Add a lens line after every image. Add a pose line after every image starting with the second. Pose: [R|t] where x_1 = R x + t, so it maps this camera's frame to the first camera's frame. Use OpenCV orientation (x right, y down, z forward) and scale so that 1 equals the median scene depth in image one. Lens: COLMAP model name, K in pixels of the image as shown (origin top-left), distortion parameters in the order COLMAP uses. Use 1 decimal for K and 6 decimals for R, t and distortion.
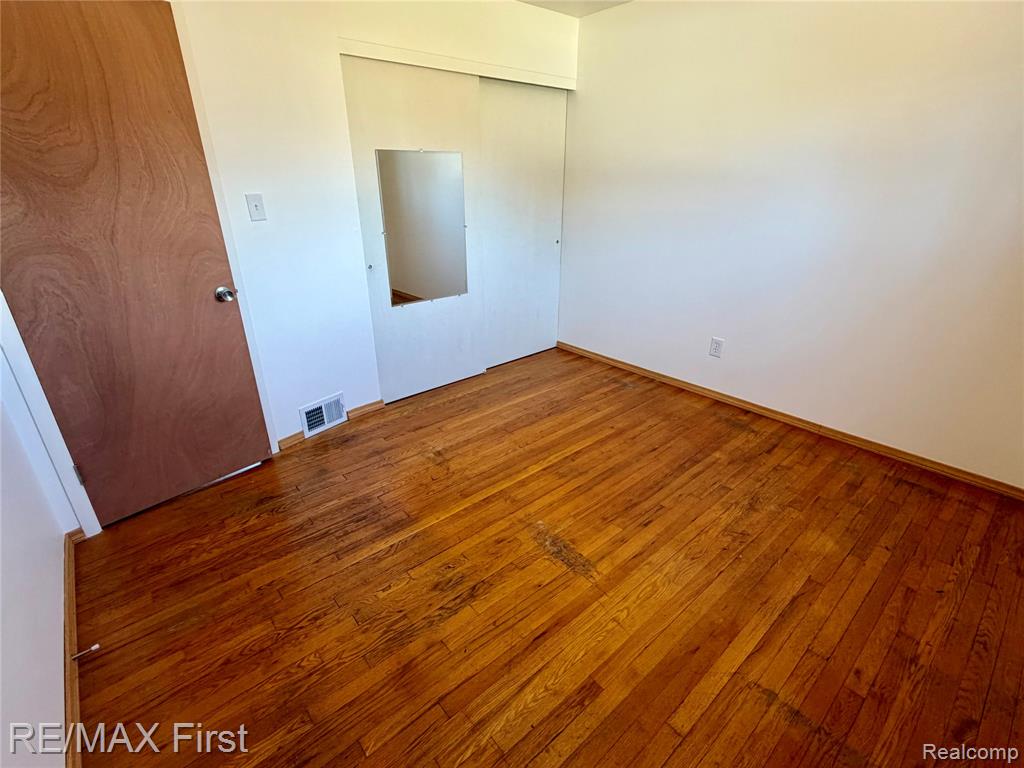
lens RADIAL K [[477.9, 0, 509.9], [0, 477.9, 384.6], [0, 0, 1]] dist [-0.003695, -0.000786]
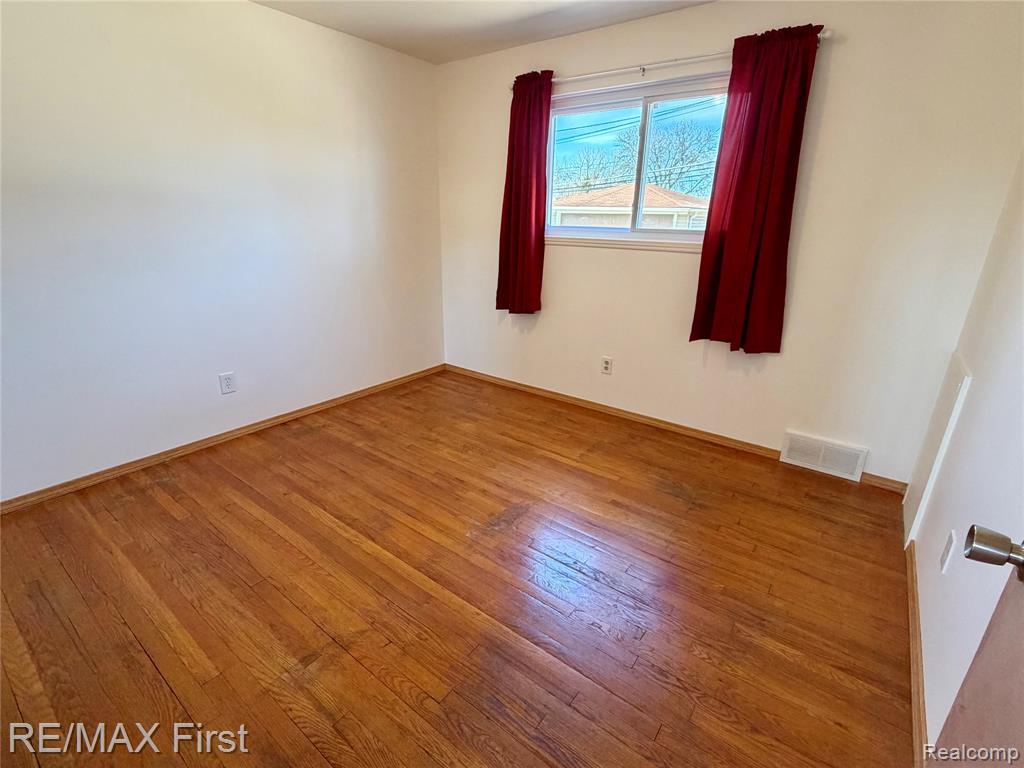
lens RADIAL K [[477.9, 0, 510.9], [0, 477.9, 383.2], [0, 0, 1]] dist [-0.003695, -0.000786]
pose [[-0.212591, -0.318011, 0.923945, -0.644689], [0.368308, 0.849740, 0.377215, -0.272350], [-0.905072, 0.420489, -0.063521, 0.692500]]
